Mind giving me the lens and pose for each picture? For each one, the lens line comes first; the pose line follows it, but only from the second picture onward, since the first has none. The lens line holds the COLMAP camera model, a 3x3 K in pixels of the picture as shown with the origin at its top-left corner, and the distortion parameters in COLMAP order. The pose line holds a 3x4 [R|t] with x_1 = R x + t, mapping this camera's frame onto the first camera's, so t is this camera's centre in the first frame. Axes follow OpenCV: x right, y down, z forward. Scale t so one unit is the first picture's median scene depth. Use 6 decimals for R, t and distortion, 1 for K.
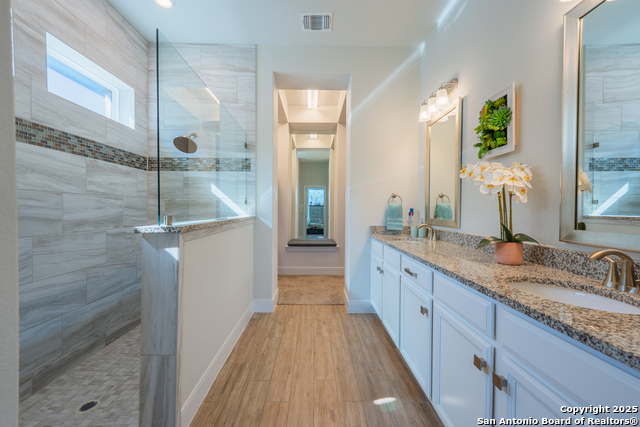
lens RADIAL K [[261.5, 0, 320.9], [0, 261.5, 213.3], [0, 0, 1]] dist [-0.006410, -0.001388]
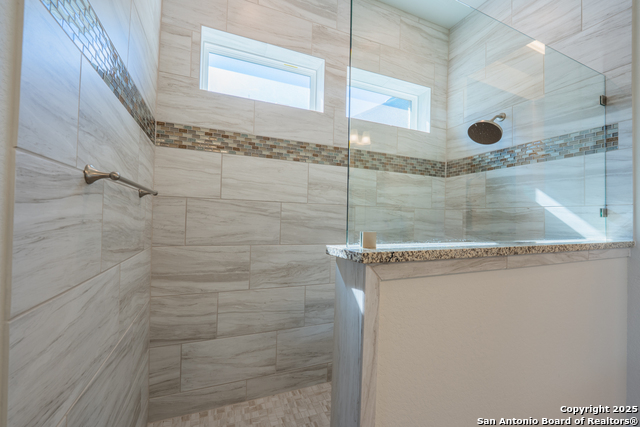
lens RADIAL K [[261.5, 0, 321.3], [0, 261.5, 213.7], [0, 0, 1]] dist [-0.006410, -0.001388]
pose [[0.354019, -0.013783, -0.935137, -0.018251], [-0.036105, 0.998945, -0.028392, -0.007576], [0.934541, 0.043814, 0.353148, 0.362708]]
